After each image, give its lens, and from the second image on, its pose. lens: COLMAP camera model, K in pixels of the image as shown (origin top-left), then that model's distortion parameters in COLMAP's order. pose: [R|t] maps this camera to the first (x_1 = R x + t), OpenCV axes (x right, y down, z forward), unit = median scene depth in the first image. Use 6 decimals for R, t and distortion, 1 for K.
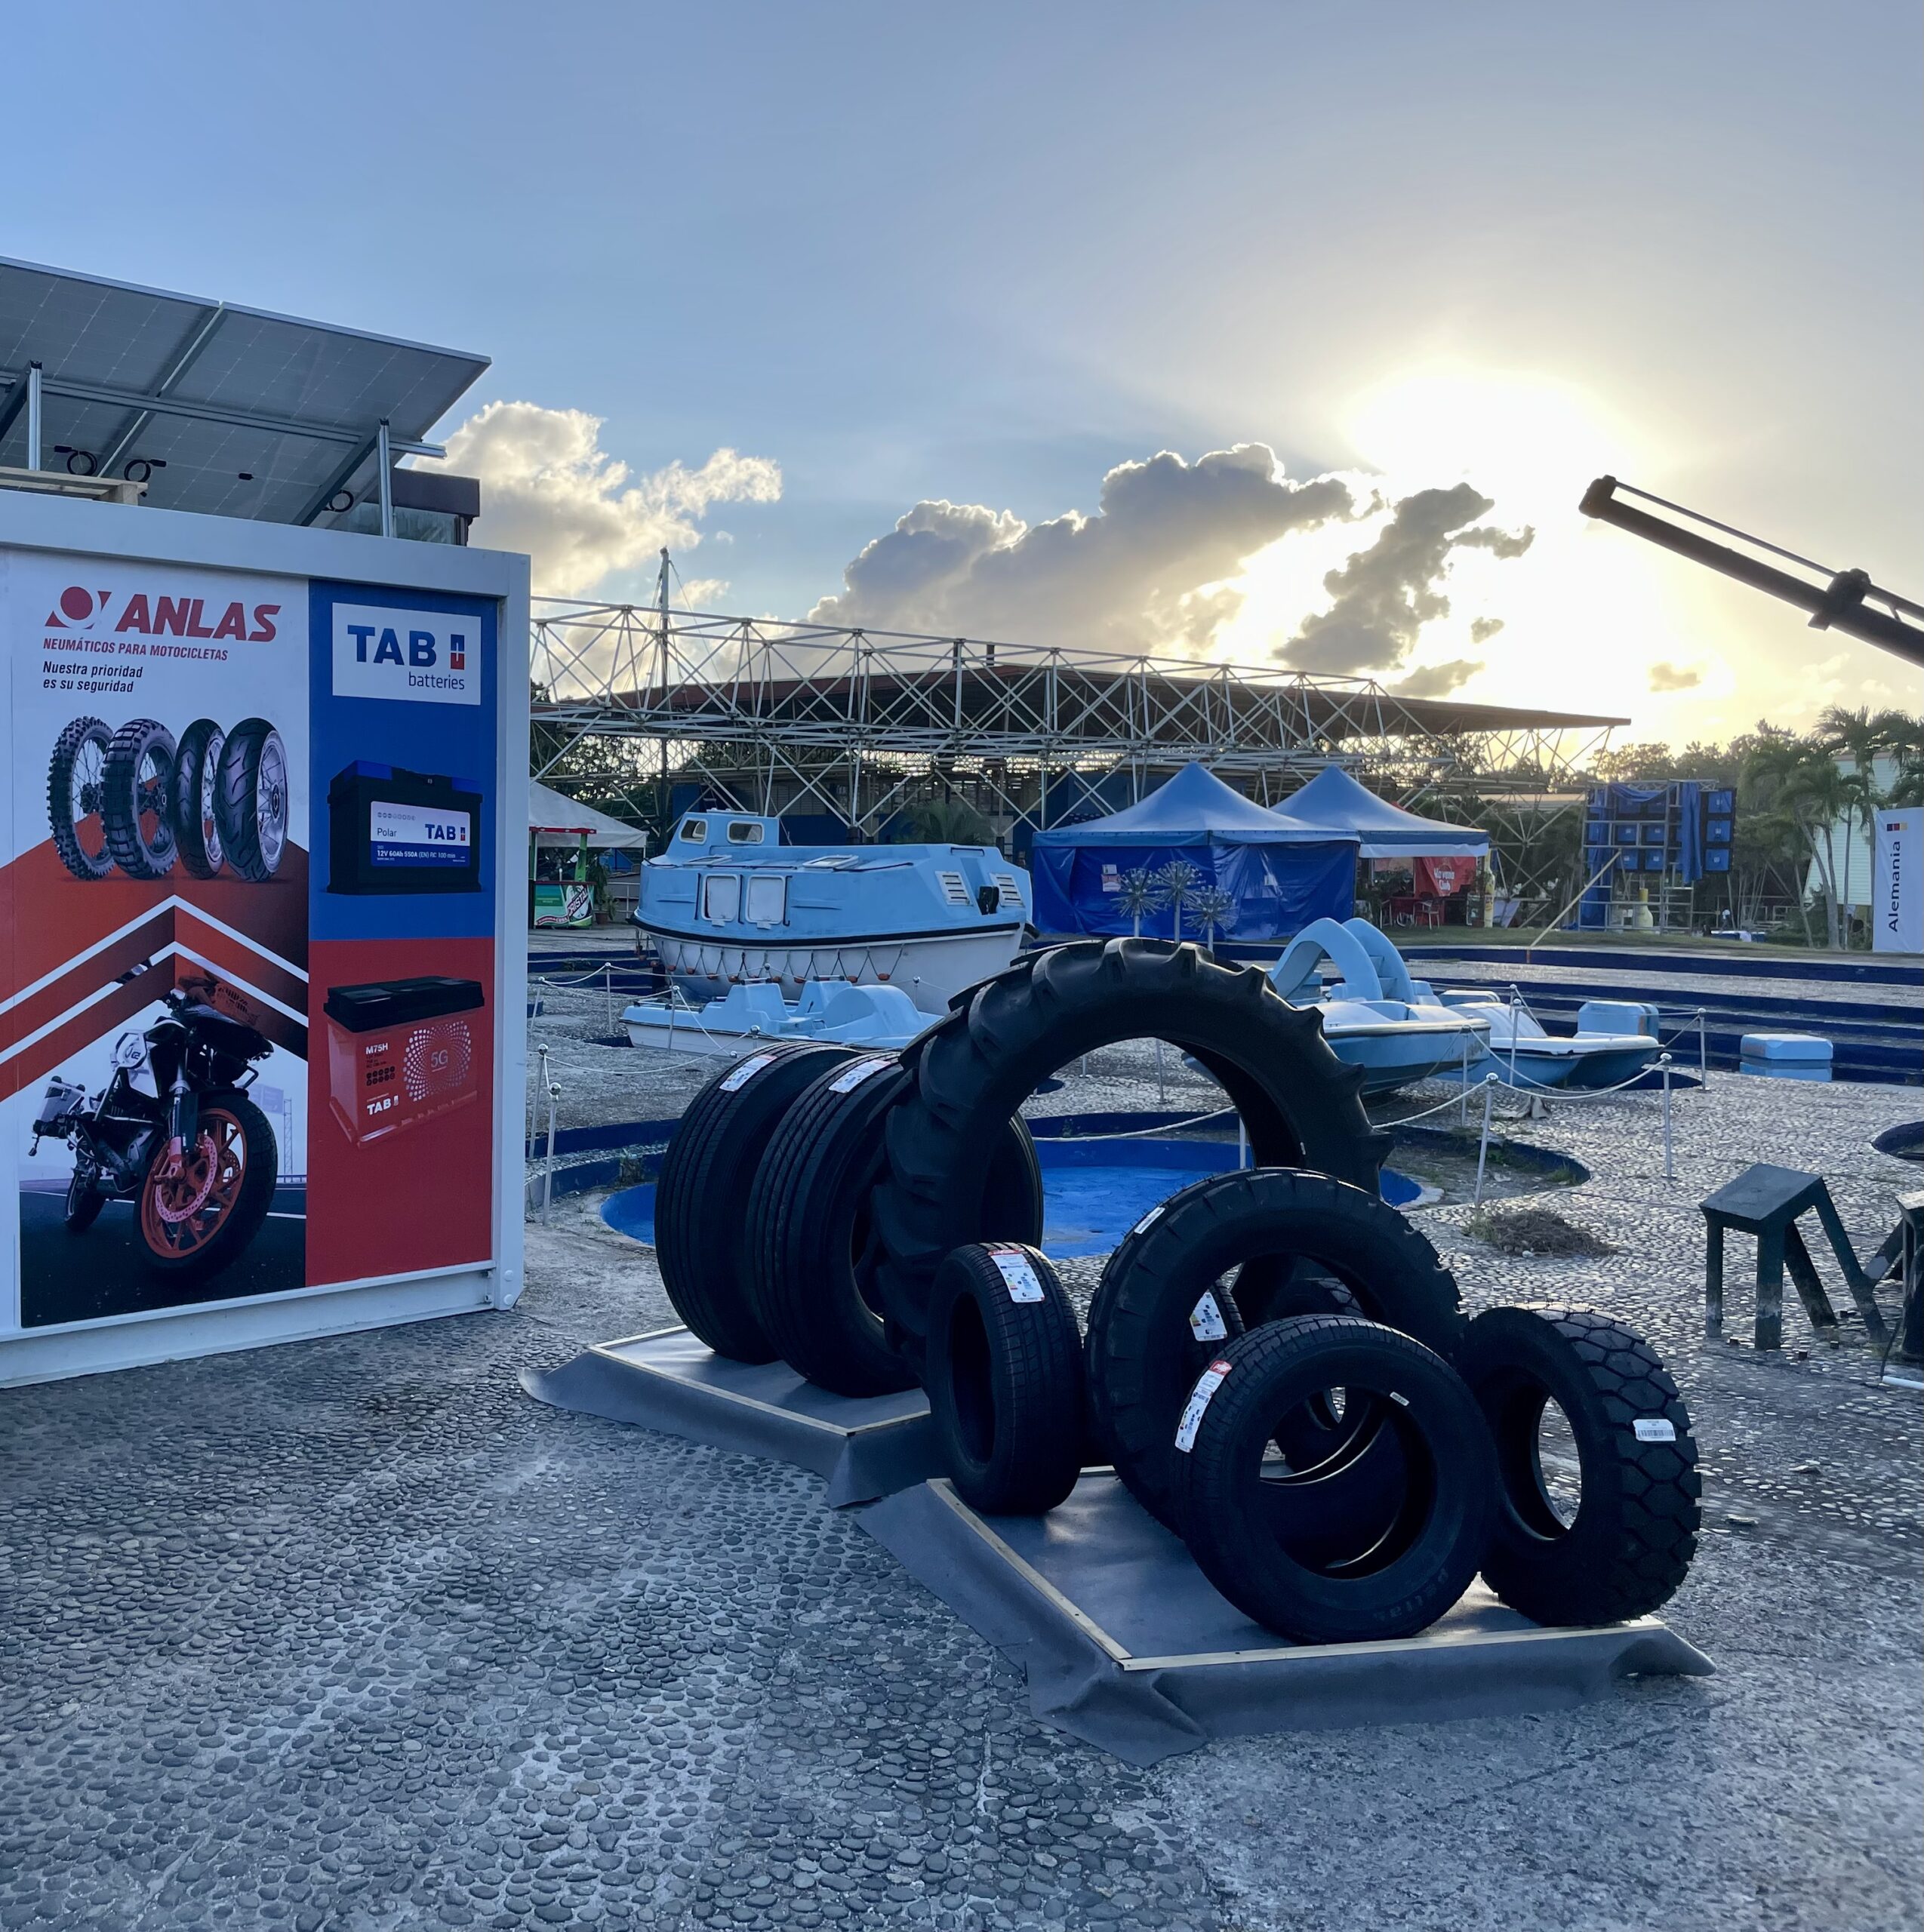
lens RADIAL K [[2286.0, 0, 961.8], [0, 2286.0, 955.0], [0, 0, 1]] dist [0.033600, 0.000000]
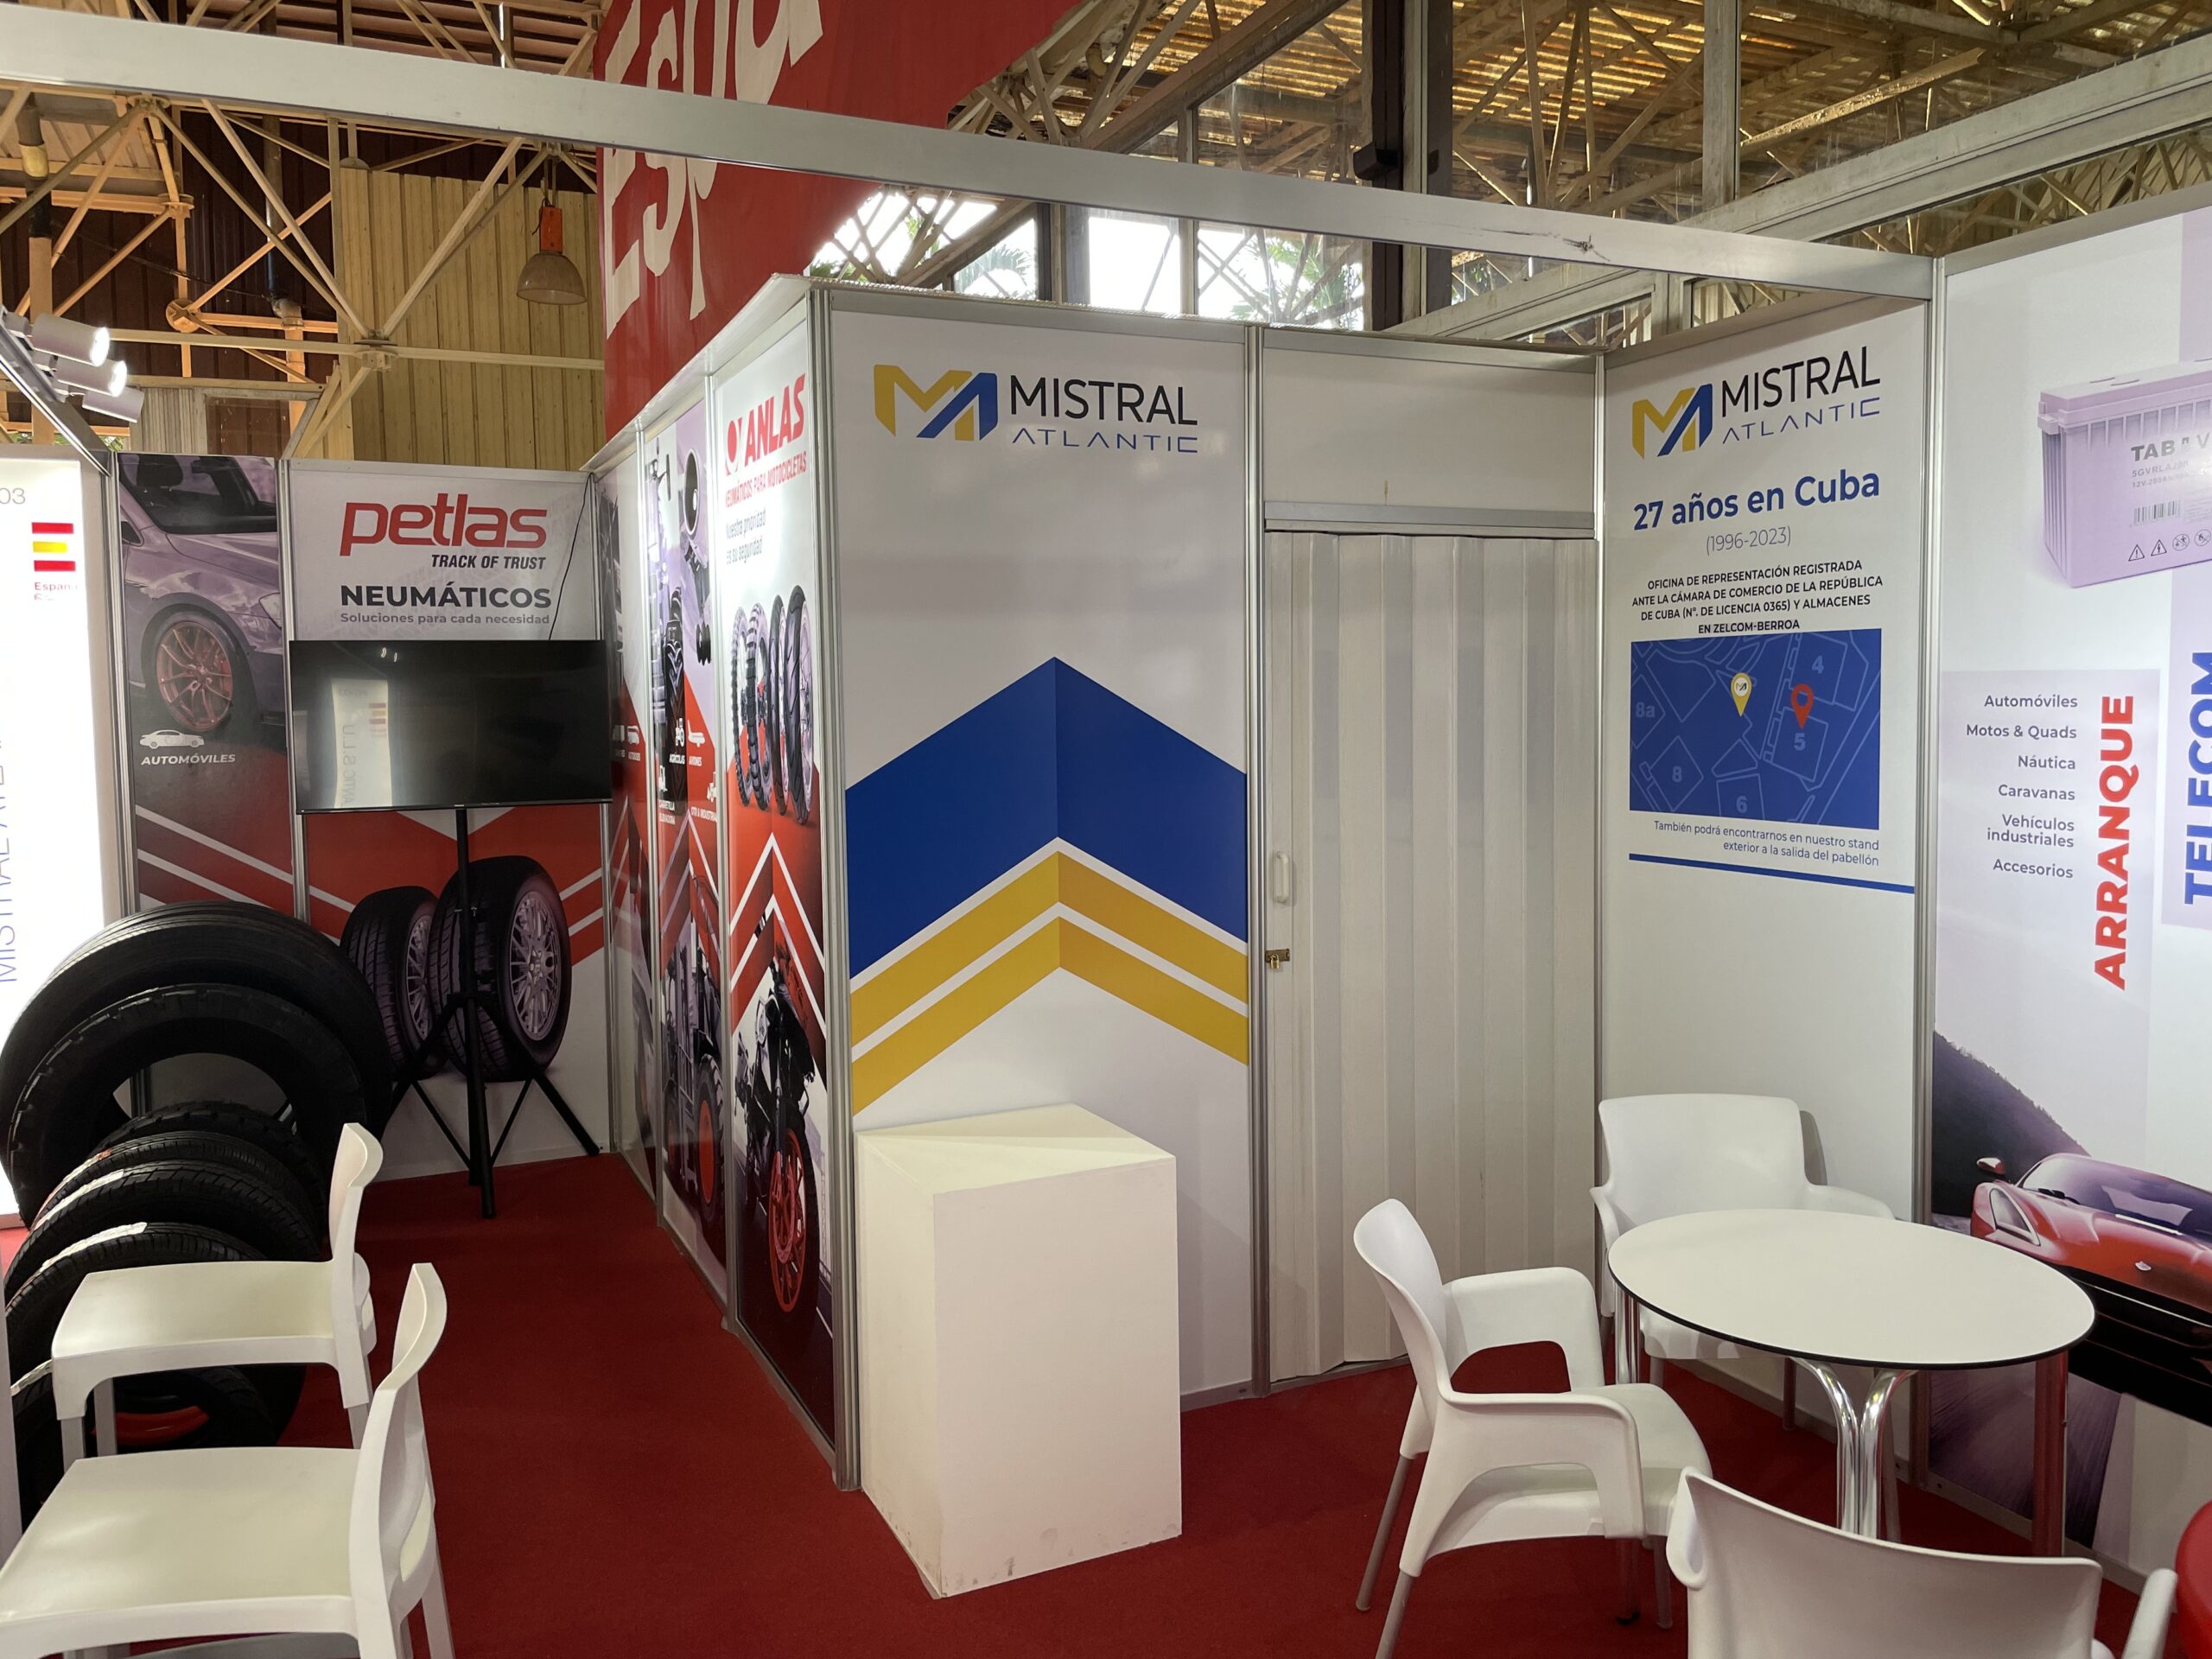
lens RADIAL K [[1680.7, 0, 1130.0], [0, 1680.7, 804.9], [0, 0, 1]] dist [0.084083, -0.120155]
pose [[-0.334646, 0.050769, -0.940975, 0.139461], [-0.047616, 0.996361, 0.070691, -0.080249], [0.941140, 0.068462, -0.331011, 1.294873]]
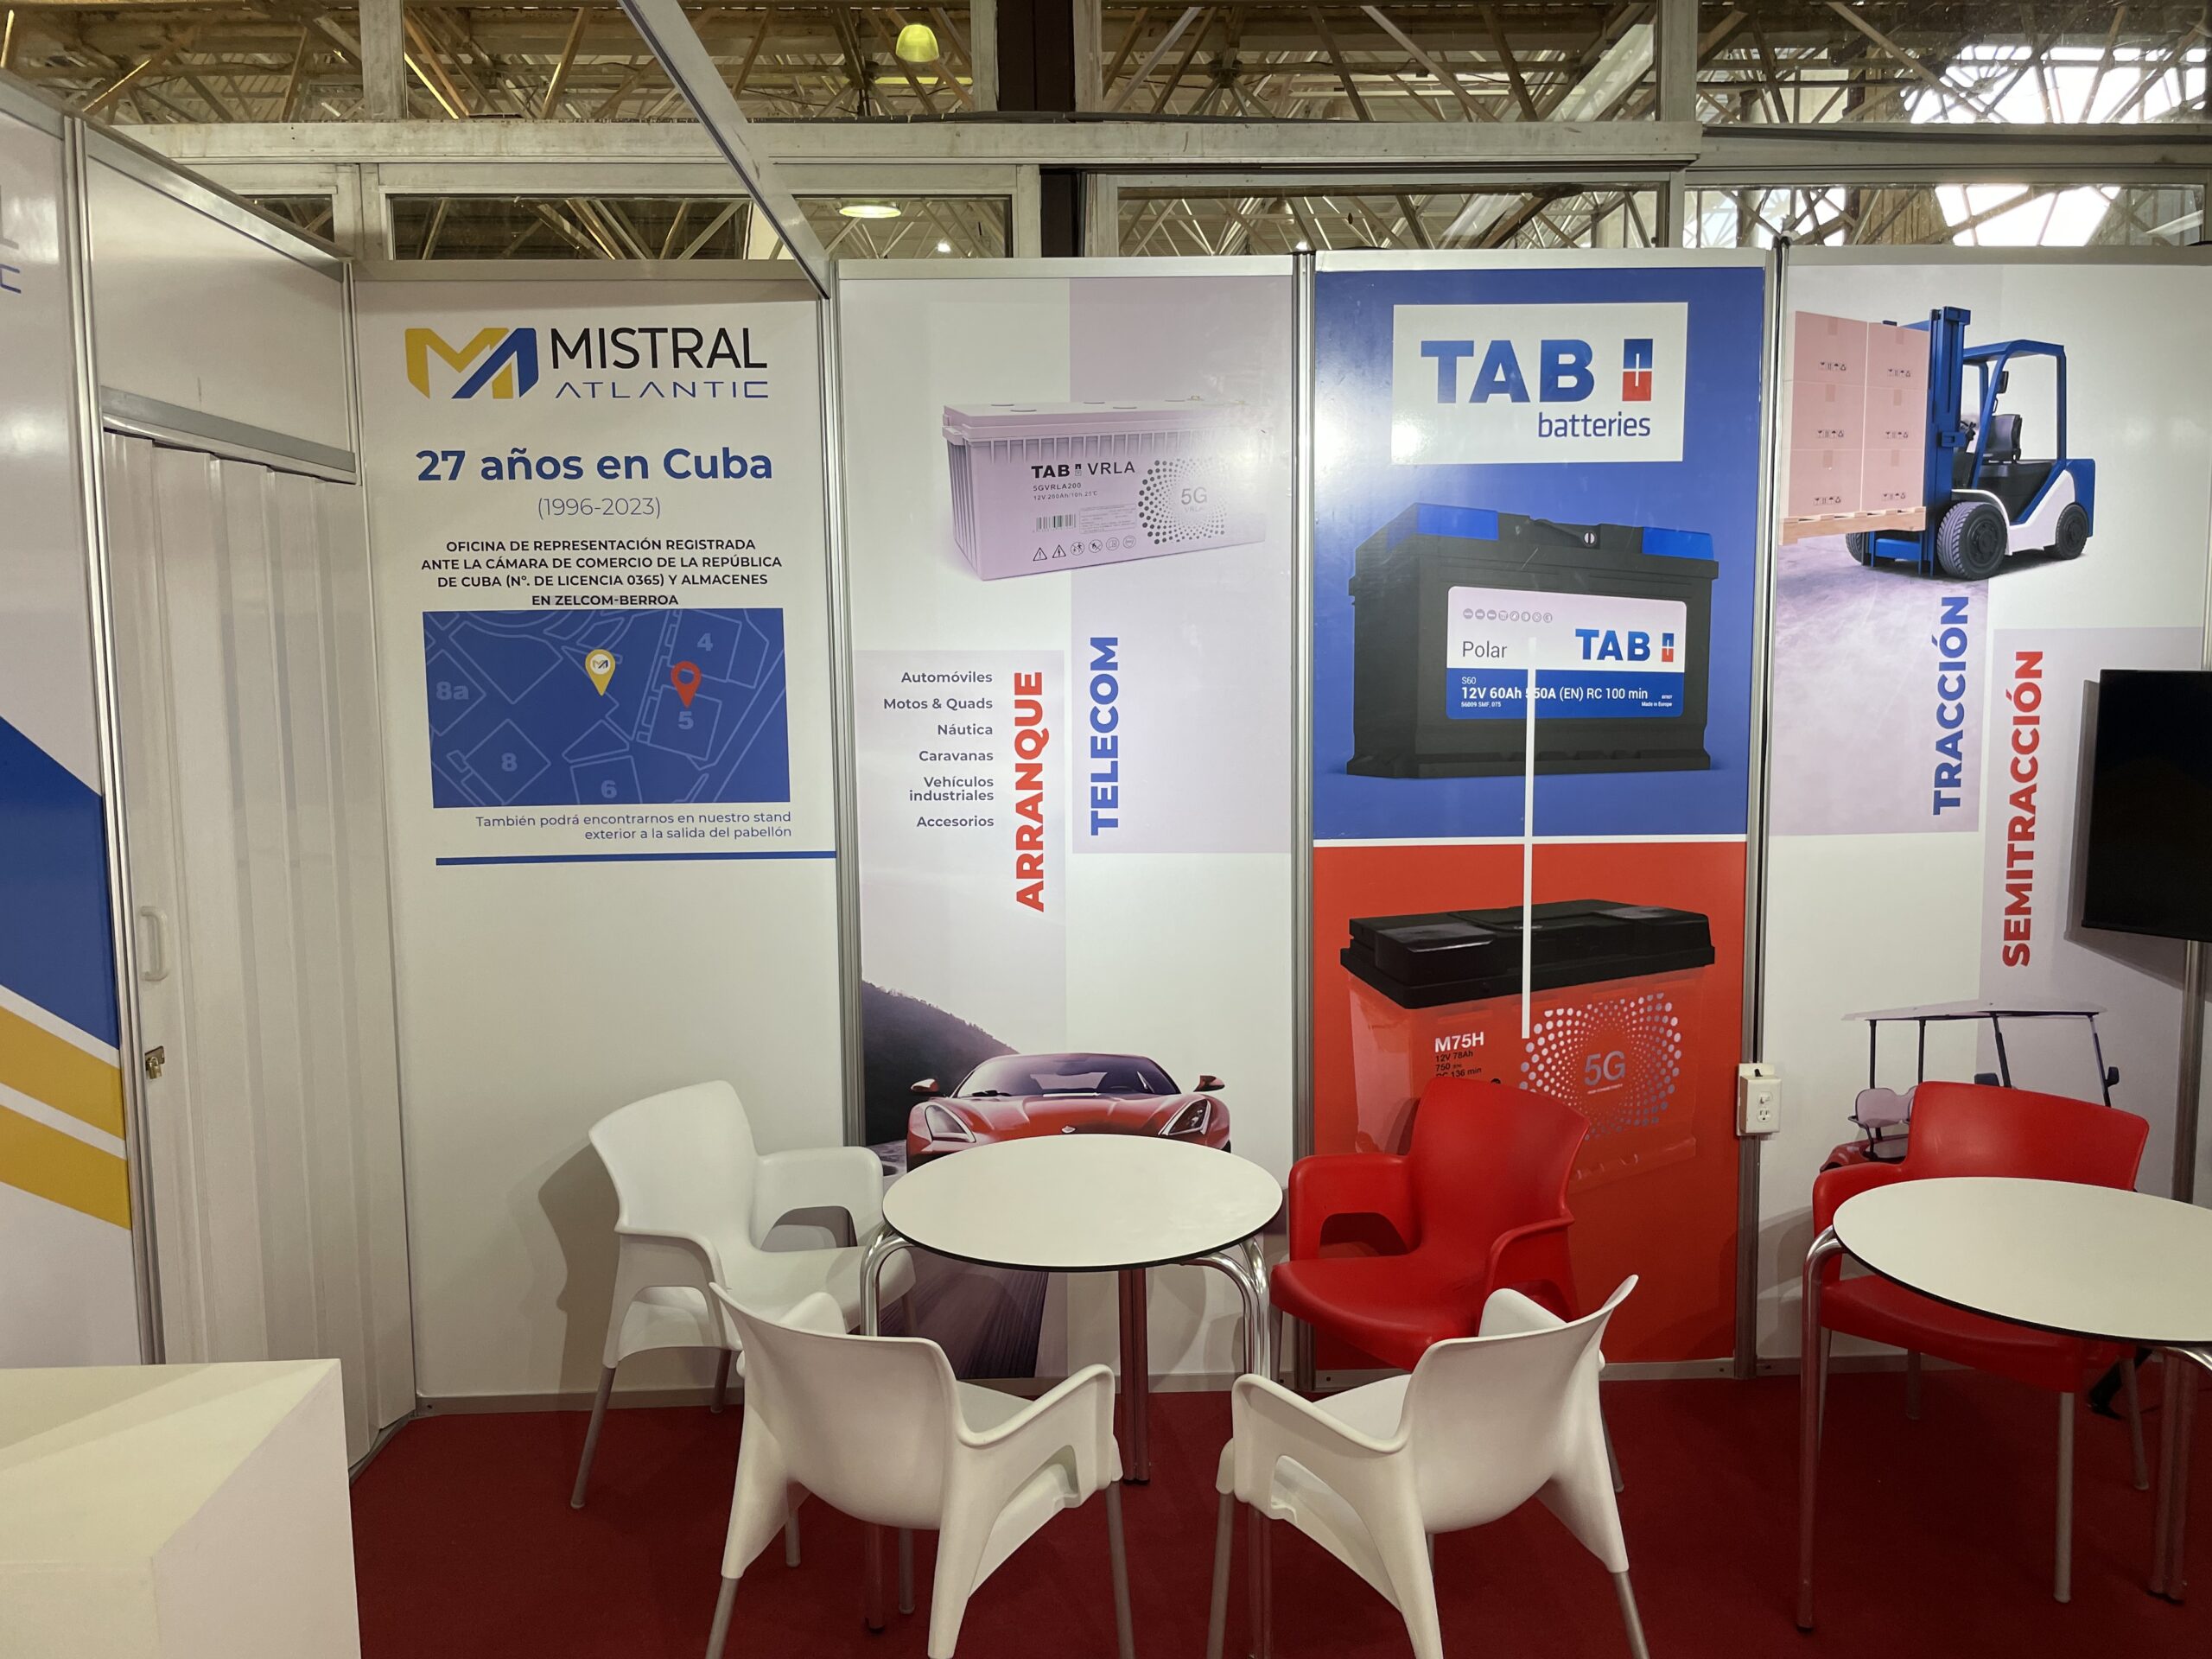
lens RADIAL K [[1680.7, 0, 1131.5], [0, 1680.7, 819.3], [0, 0, 1]] dist [0.084083, -0.120155]
pose [[0.739103, 0.044932, -0.672092, 0.021997], [-0.015628, 0.998648, 0.049577, -0.070097], [0.673411, -0.026139, 0.738806, 1.026285]]
